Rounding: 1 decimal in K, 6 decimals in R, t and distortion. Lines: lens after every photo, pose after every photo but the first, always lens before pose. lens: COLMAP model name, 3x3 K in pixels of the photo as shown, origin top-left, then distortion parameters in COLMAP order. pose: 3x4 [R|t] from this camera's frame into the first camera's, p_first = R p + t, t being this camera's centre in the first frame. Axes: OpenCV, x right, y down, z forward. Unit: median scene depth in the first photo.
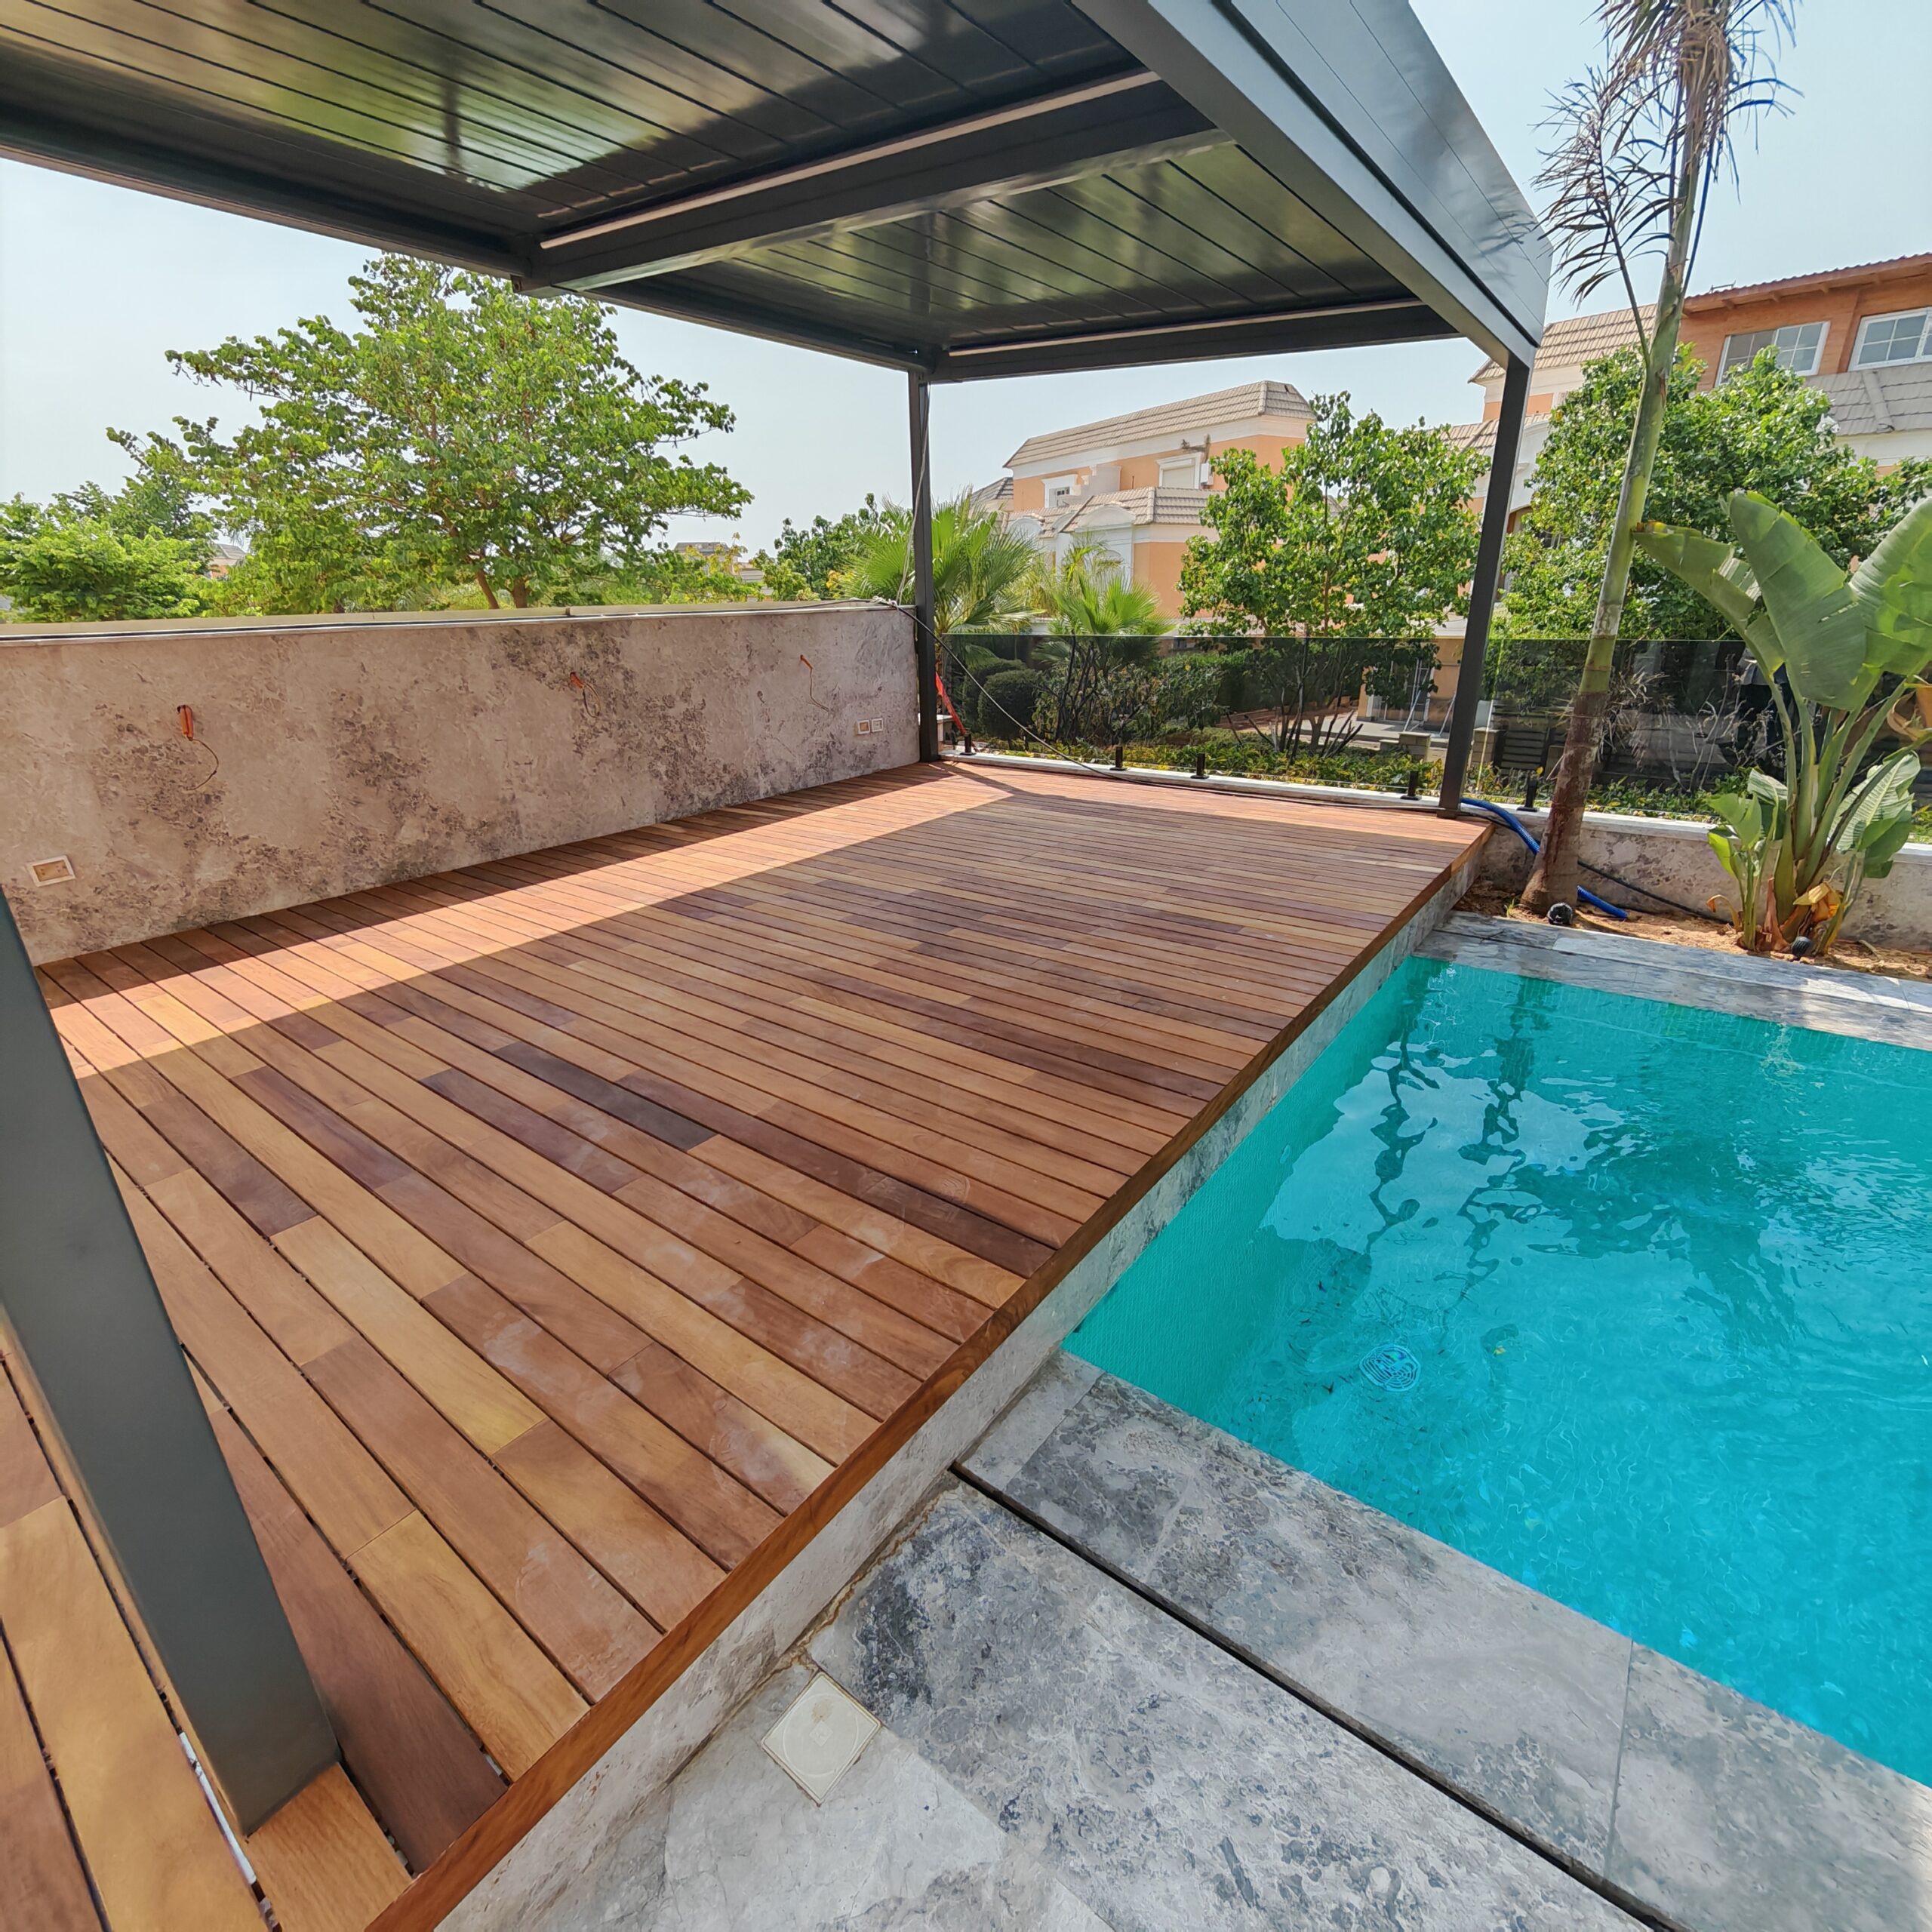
lens RADIAL K [[951.6, 0, 955.3], [0, 951.6, 964.2], [0, 0, 1]] dist [-0.000223, -0.000639]
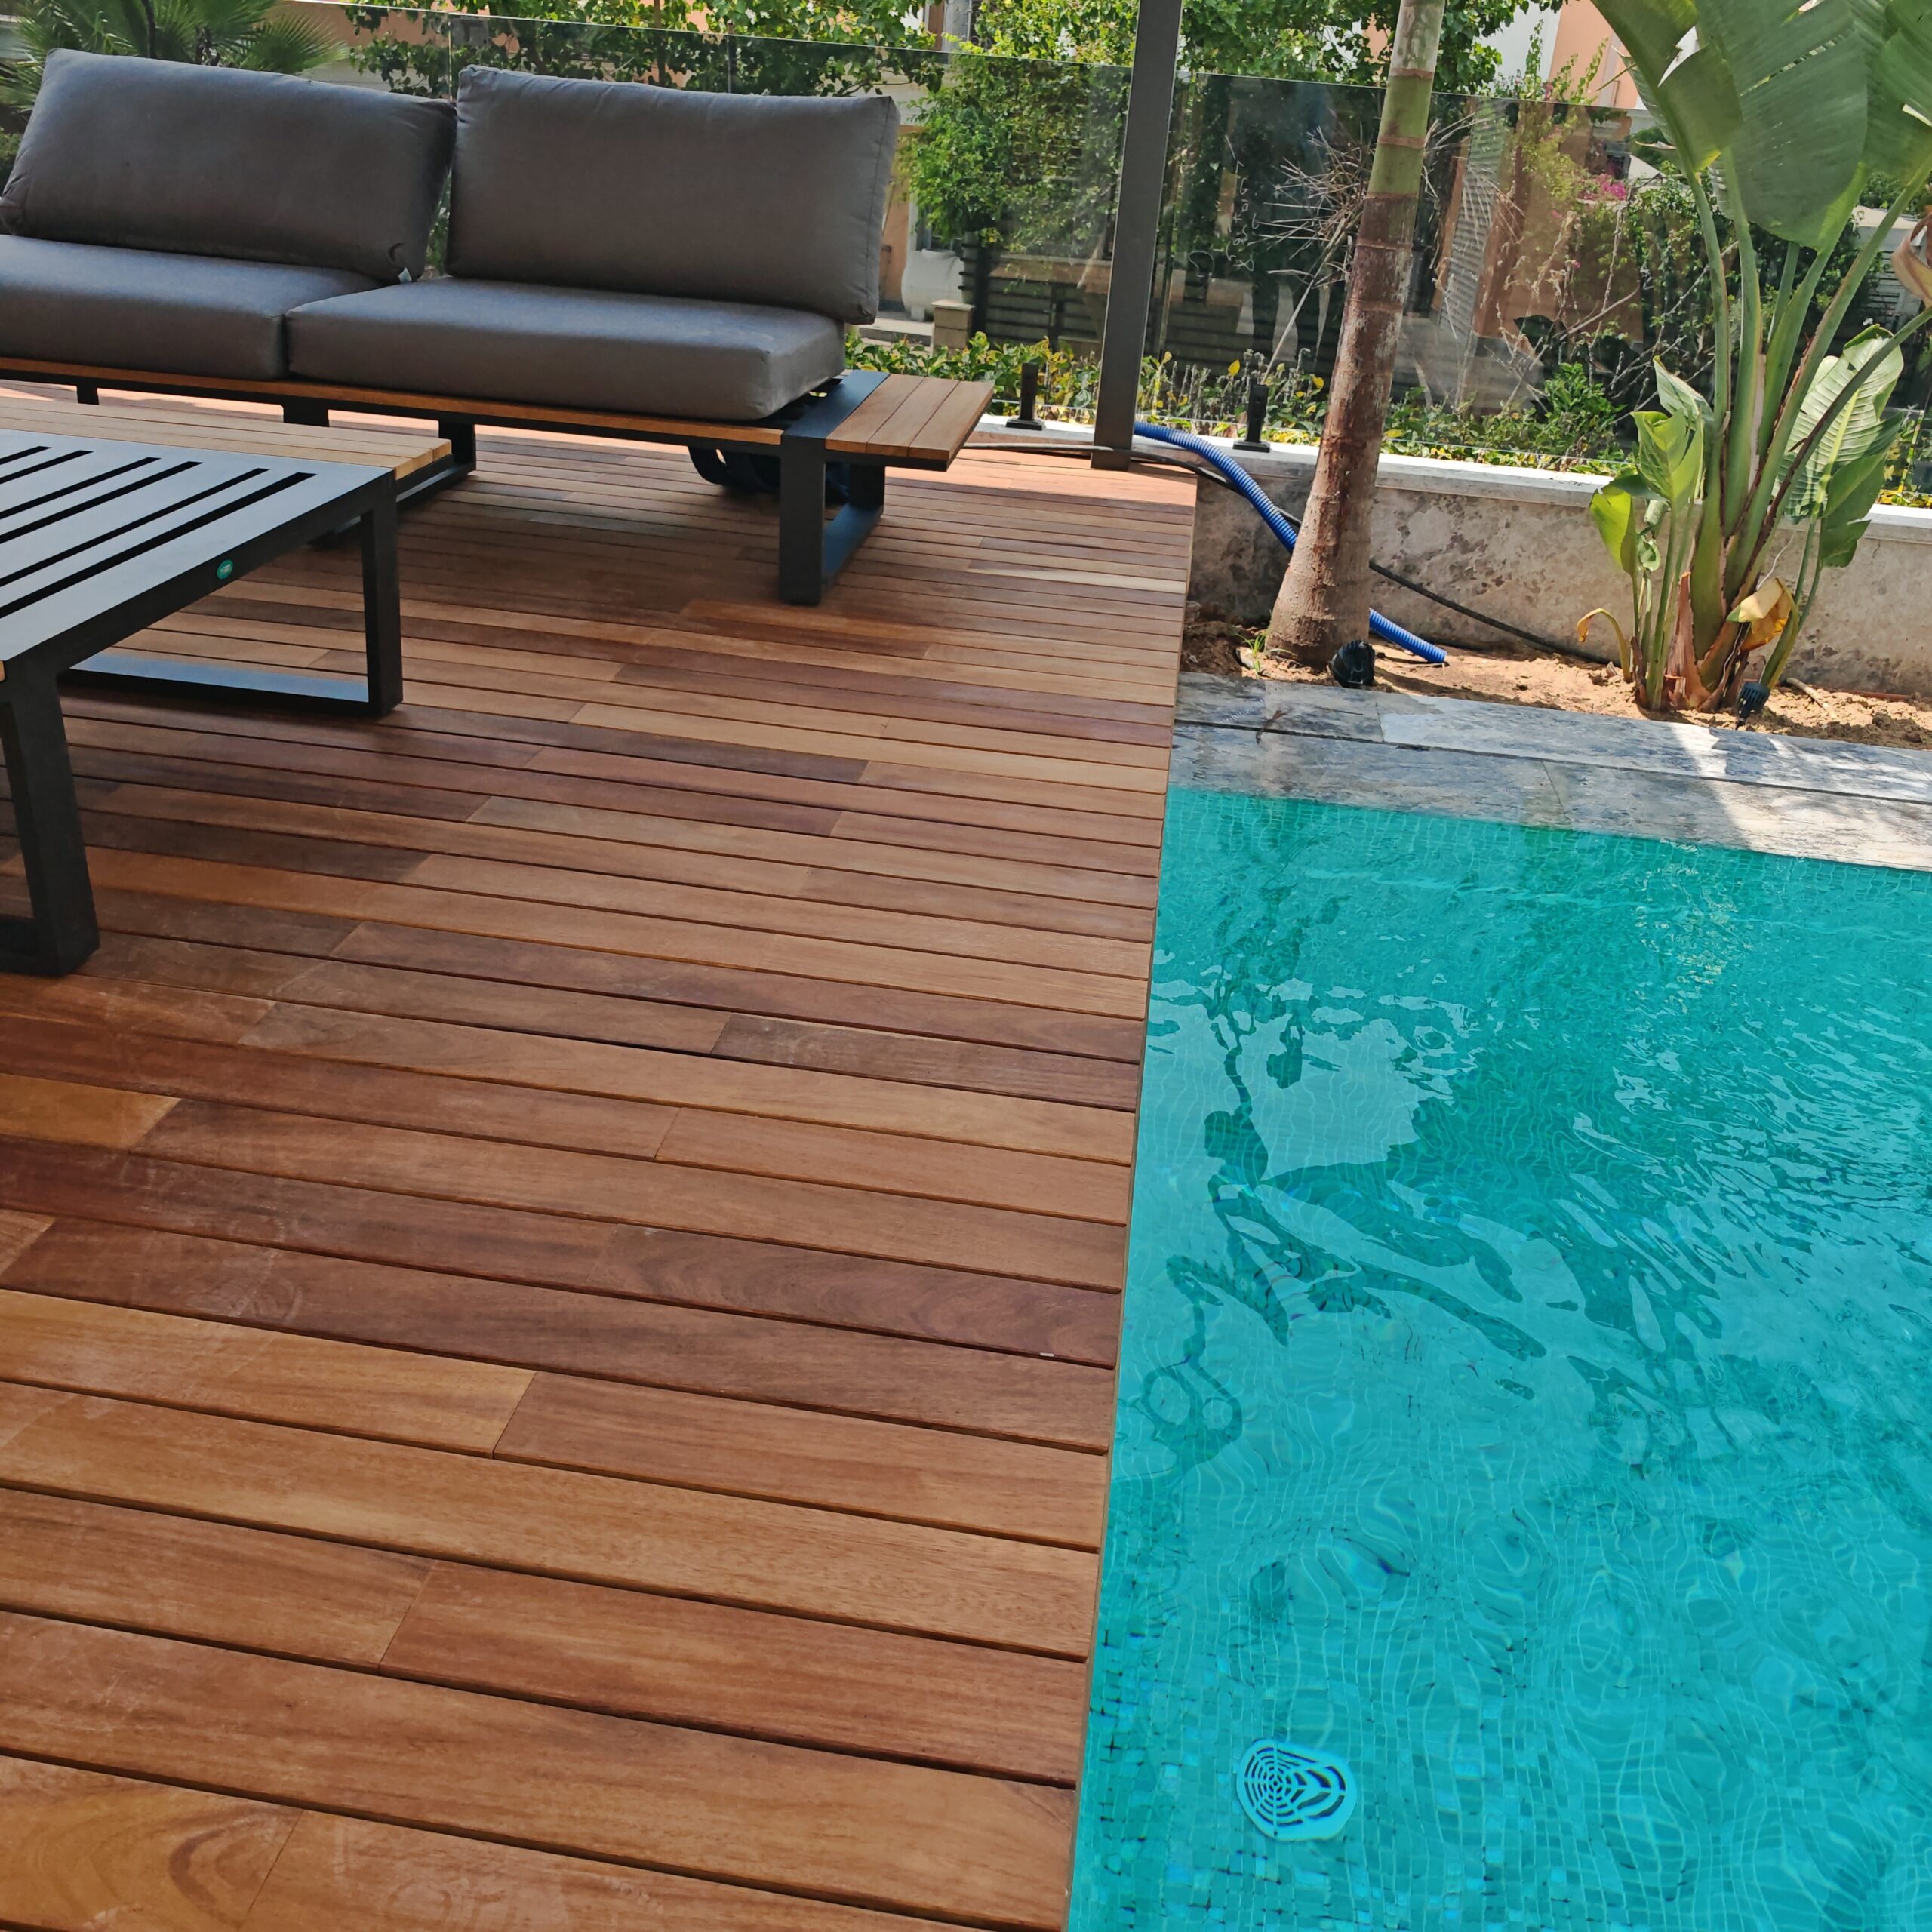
lens RADIAL K [[1876.1, 0, 928.0], [0, 1876.1, 968.1], [0, 0, 1]] dist [0.019011, -0.042411]
pose [[0.869627, -0.141427, 0.473020, -0.032017], [0.093712, 0.987960, 0.123102, -0.034644], [-0.484734, -0.062725, 0.872410, 0.235388]]
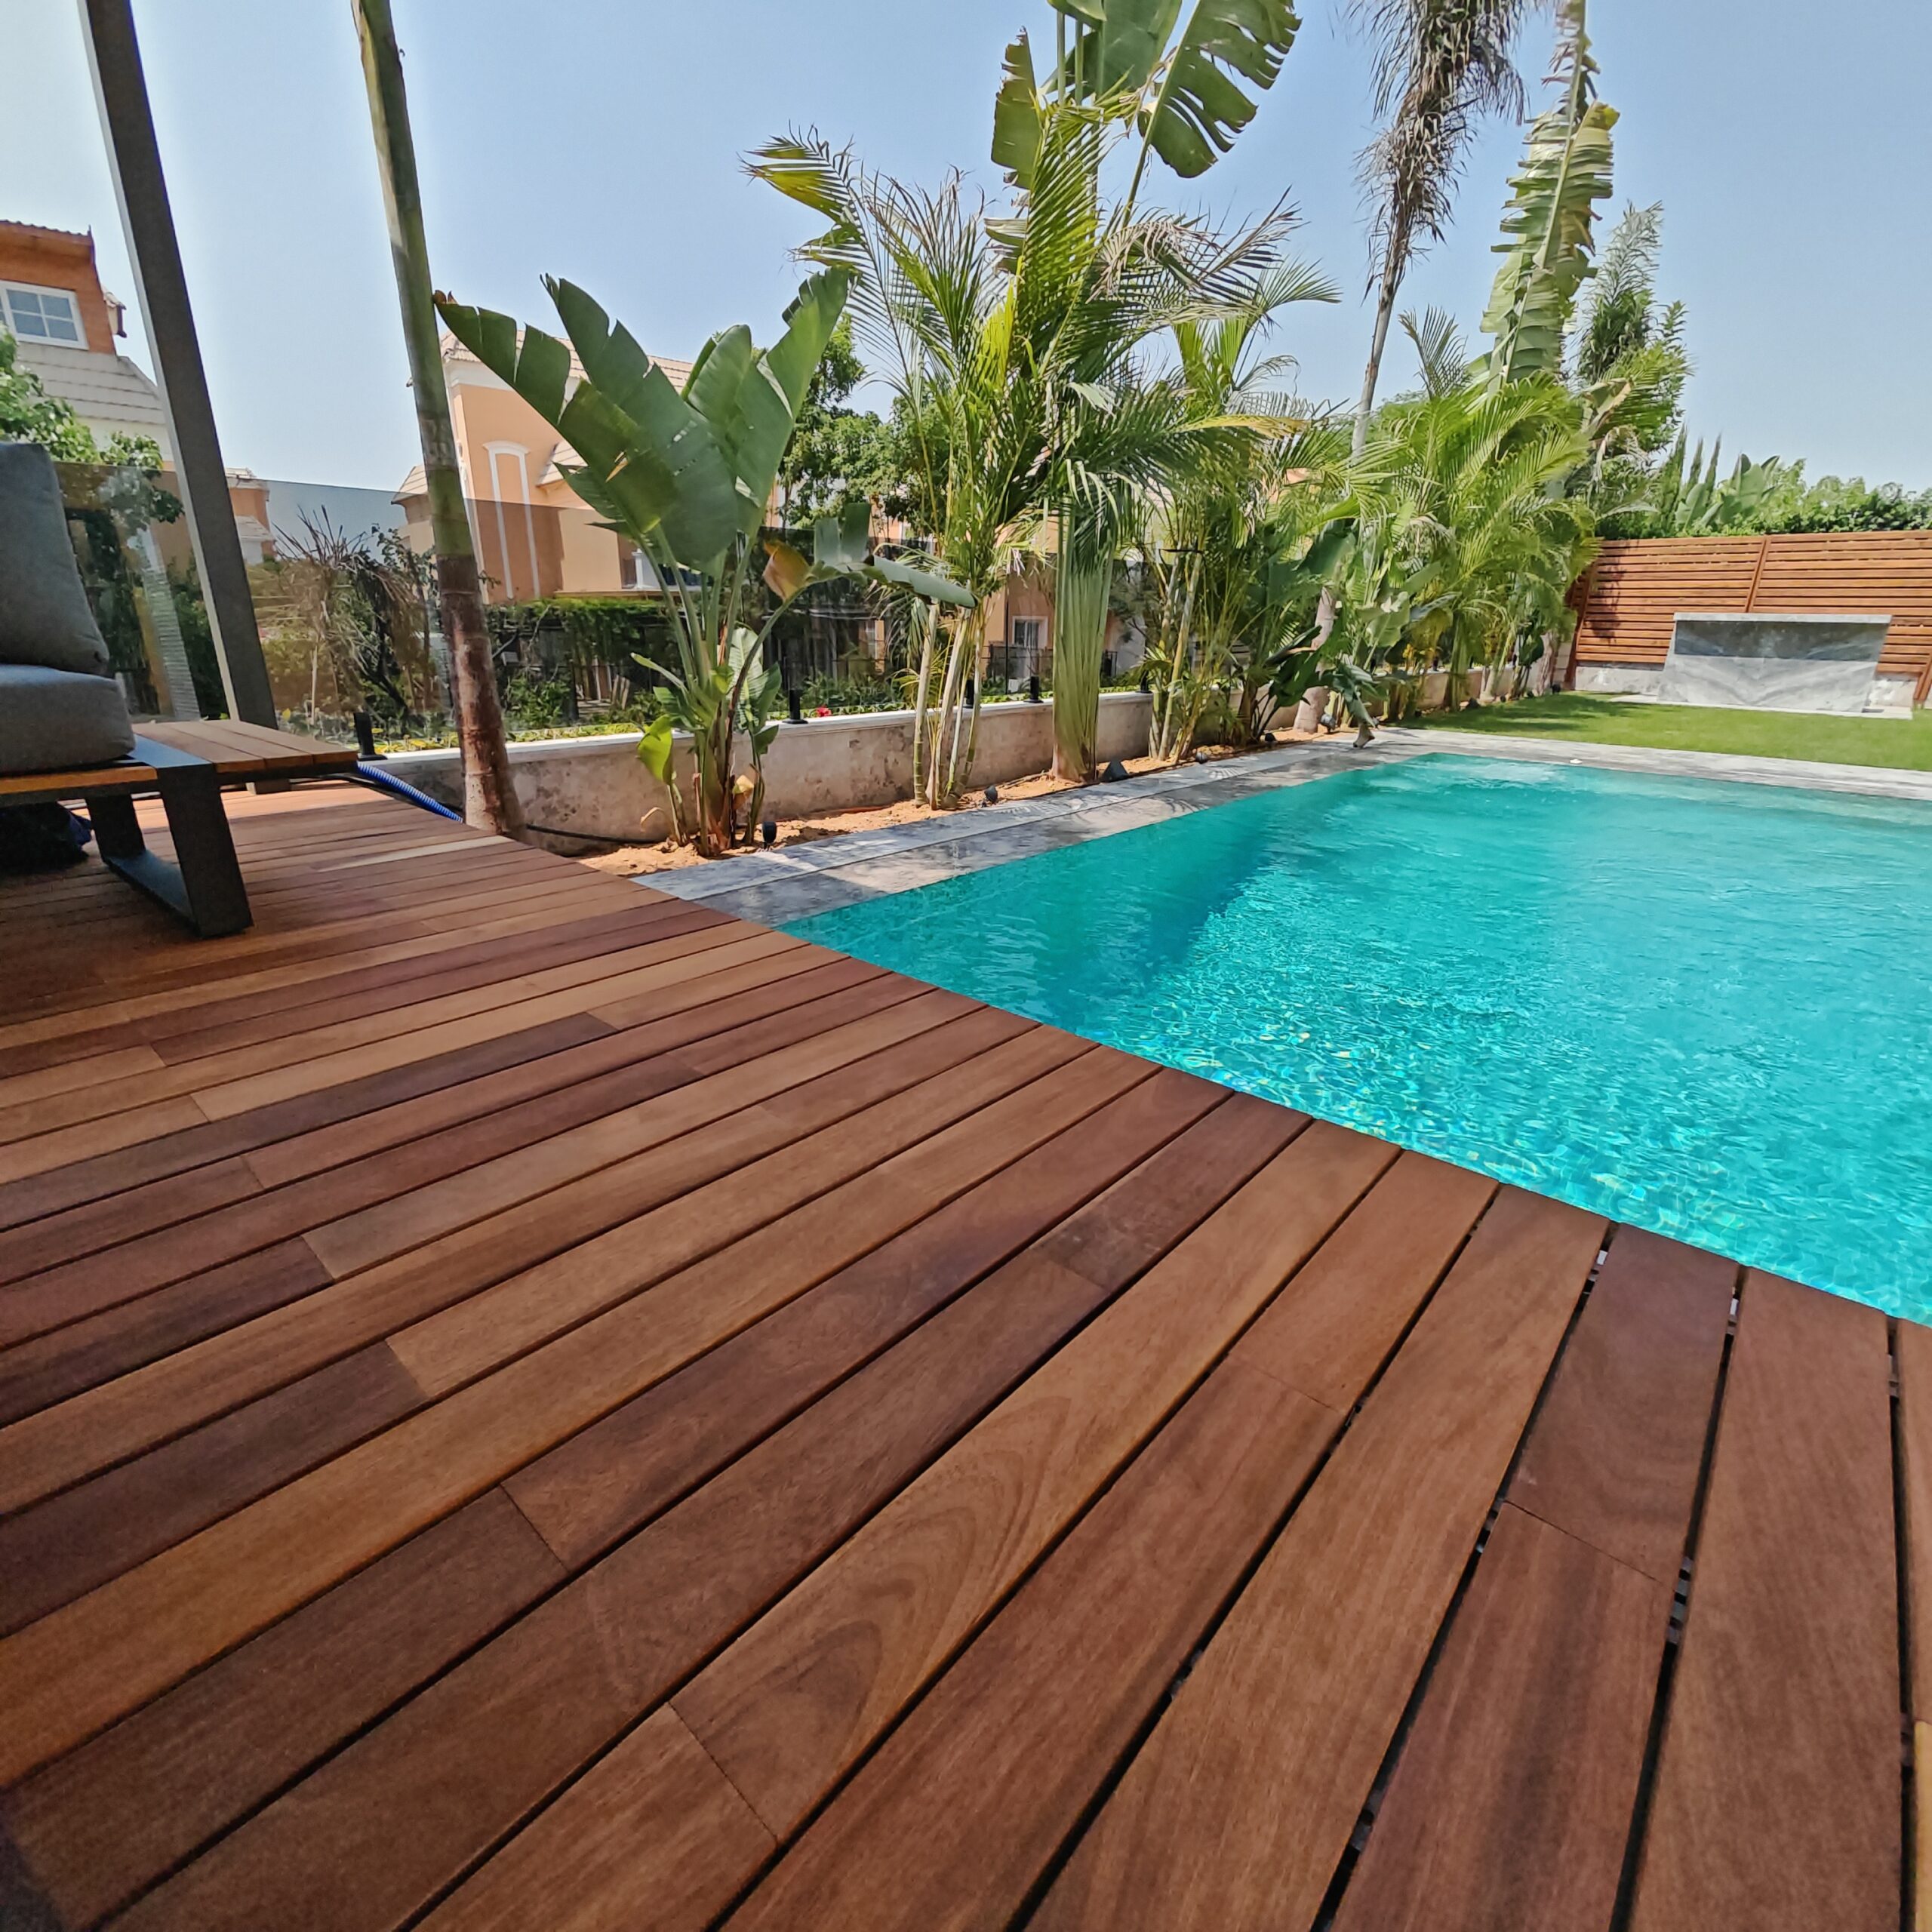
lens RADIAL K [[964.7, 0, 955.7], [0, 964.7, 961.1], [0, 0, 1]] dist [-0.003659, 0.001676]
pose [[0.068160, -0.314761, 0.946721, -0.036470], [0.344398, 0.898019, 0.273774, -0.082839], [-0.936346, 0.307388, 0.169612, 0.572438]]
